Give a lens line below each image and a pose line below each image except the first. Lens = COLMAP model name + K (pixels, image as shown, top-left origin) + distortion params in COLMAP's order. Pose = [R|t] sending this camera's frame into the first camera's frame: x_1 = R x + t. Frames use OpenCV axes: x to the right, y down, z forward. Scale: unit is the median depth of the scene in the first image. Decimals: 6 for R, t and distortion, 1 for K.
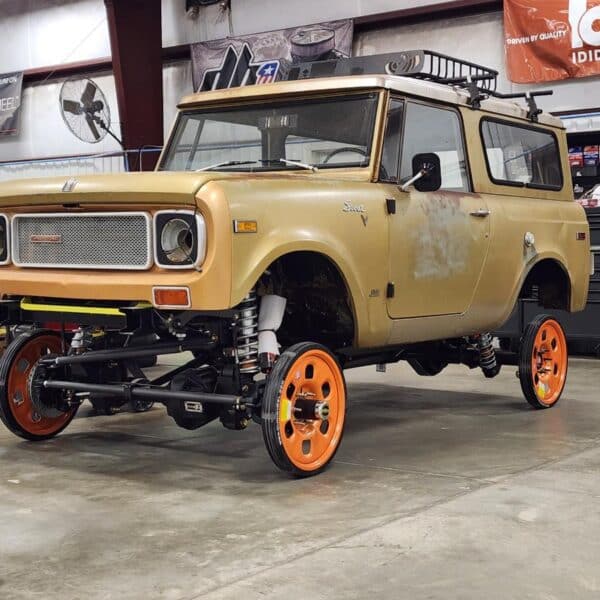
lens RADIAL K [[1144.3, 0, 300.0], [0, 1144.3, 300.0], [0, 0, 1]] dist [0.226779, -0.316173]
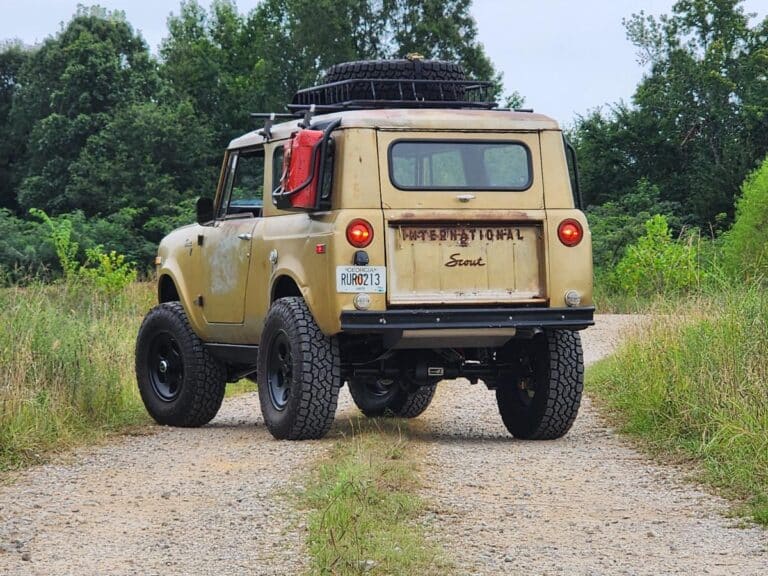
lens RADIAL K [[2124.0, 0, 384.0], [0, 2124.0, 288.0], [0, 0, 1]] dist [0.089336, 0.294384]
pose [[-0.528677, 0.002281, -0.848820, 1.989736], [-0.020112, 0.999682, 0.015213, -0.063045], [0.848585, 0.025114, -0.528463, 2.364662]]
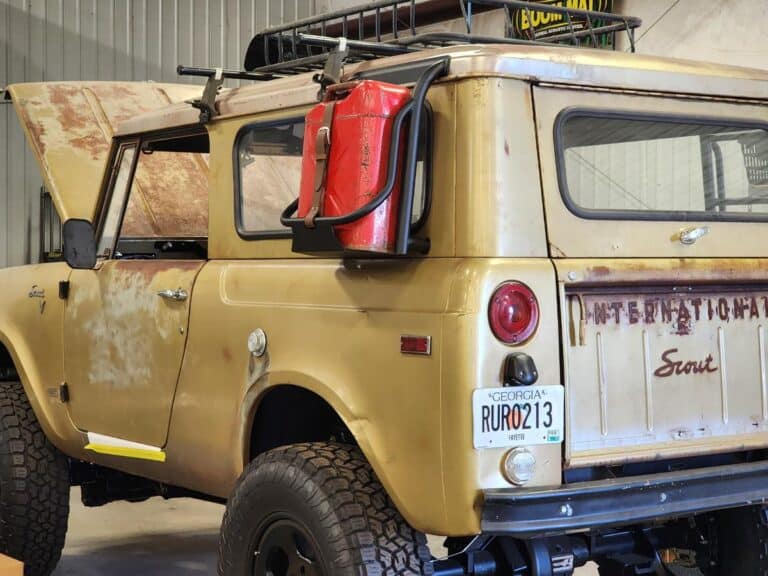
lens RADIAL K [[1393.1, 0, 359.5], [0, 1393.1, 289.2], [0, 0, 1]] dist [0.075731, 0.538226]
pose [[-0.336980, 0.015057, -0.941392, 0.876159], [-0.032611, 0.999085, 0.027653, -0.107864], [0.940947, 0.040018, -0.336181, 1.420513]]
